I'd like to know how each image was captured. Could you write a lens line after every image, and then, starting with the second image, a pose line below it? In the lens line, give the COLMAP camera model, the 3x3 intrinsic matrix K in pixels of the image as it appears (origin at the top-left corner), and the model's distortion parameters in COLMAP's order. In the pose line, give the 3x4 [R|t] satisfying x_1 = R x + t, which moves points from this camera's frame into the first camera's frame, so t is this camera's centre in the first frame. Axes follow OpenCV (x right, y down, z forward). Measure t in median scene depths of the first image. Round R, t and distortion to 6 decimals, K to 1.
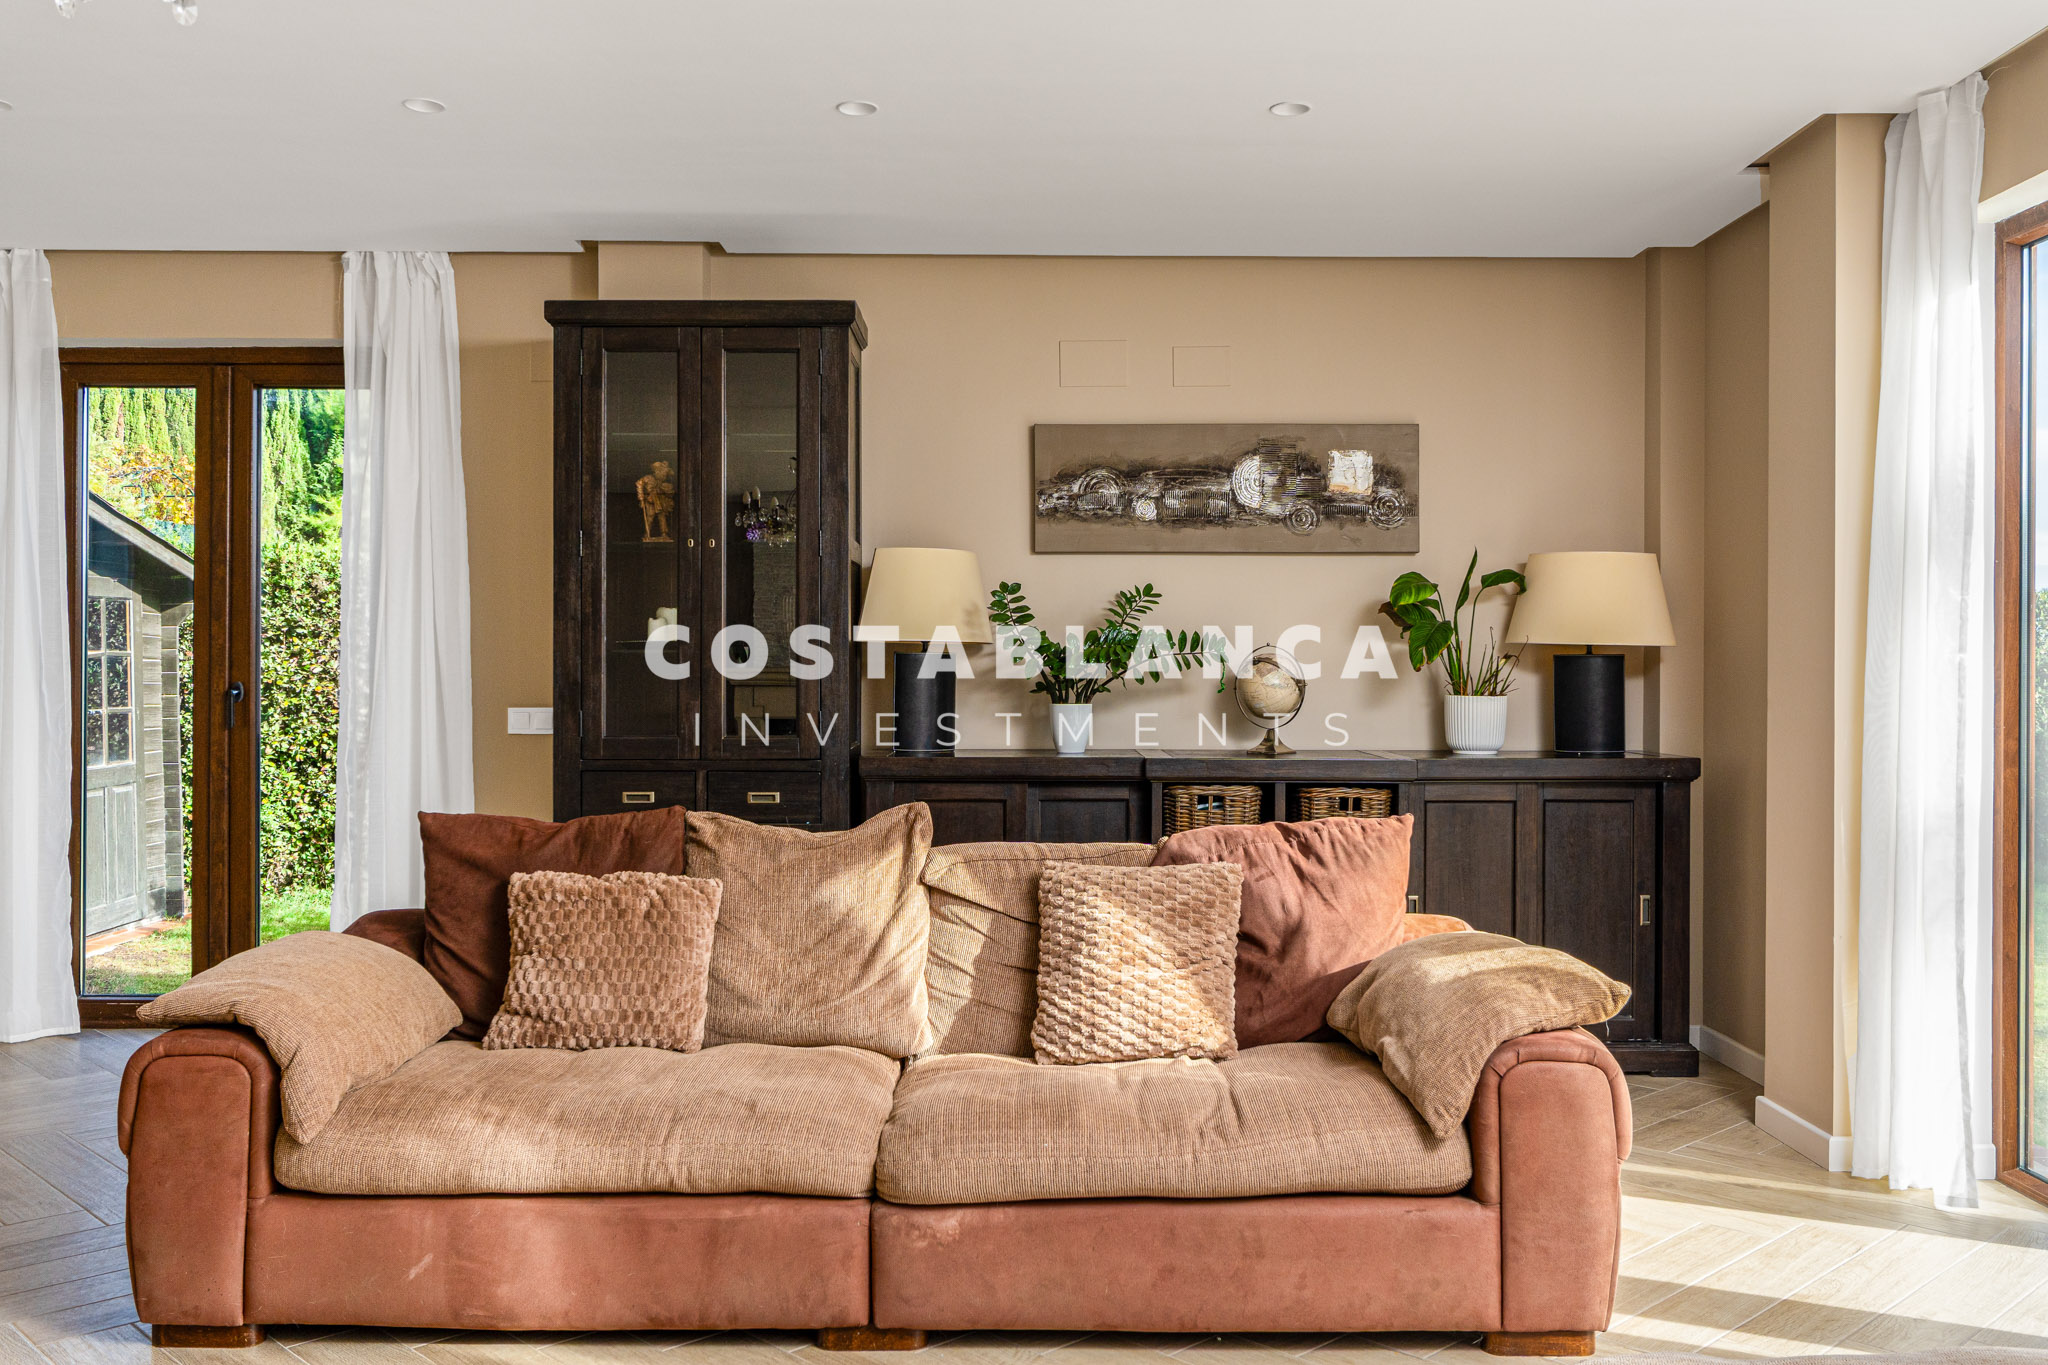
lens RADIAL K [[1752.4, 0, 1025.1], [0, 1752.4, 678.6], [0, 0, 1]] dist [0.004380, -0.012185]
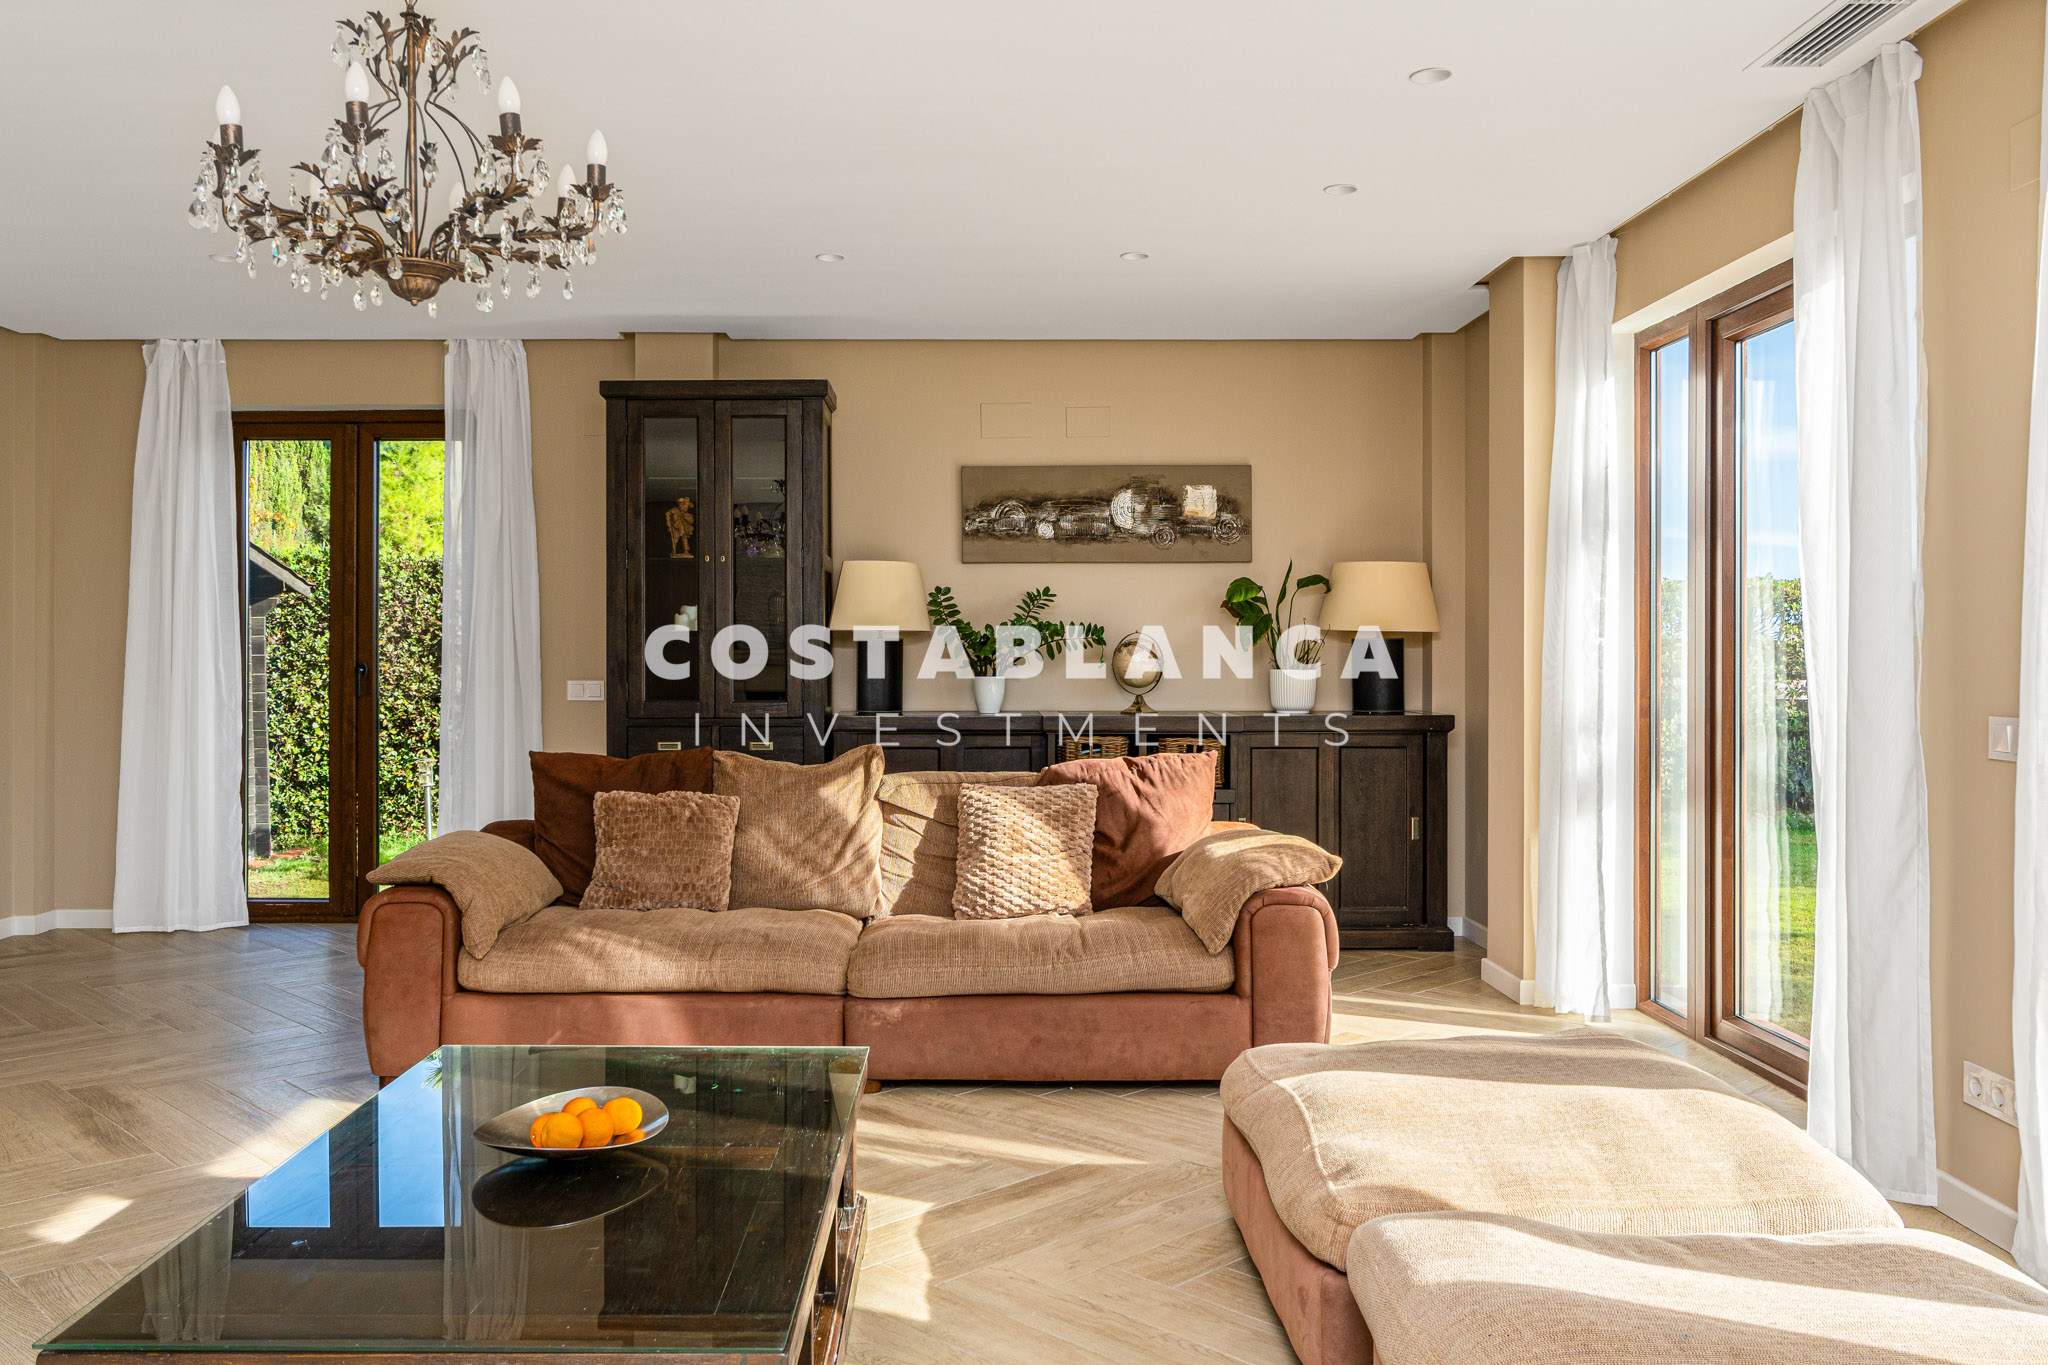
lens RADIAL K [[1601.7, 0, 947.8], [0, 1601.7, 669.0], [0, 0, 1]] dist [0.020589, 0.002320]
pose [[0.999839, -0.003226, -0.017644, 0.021443], [0.003345, 0.999972, 0.006736, 0.000524], [0.017622, -0.006794, 0.999822, -0.298158]]
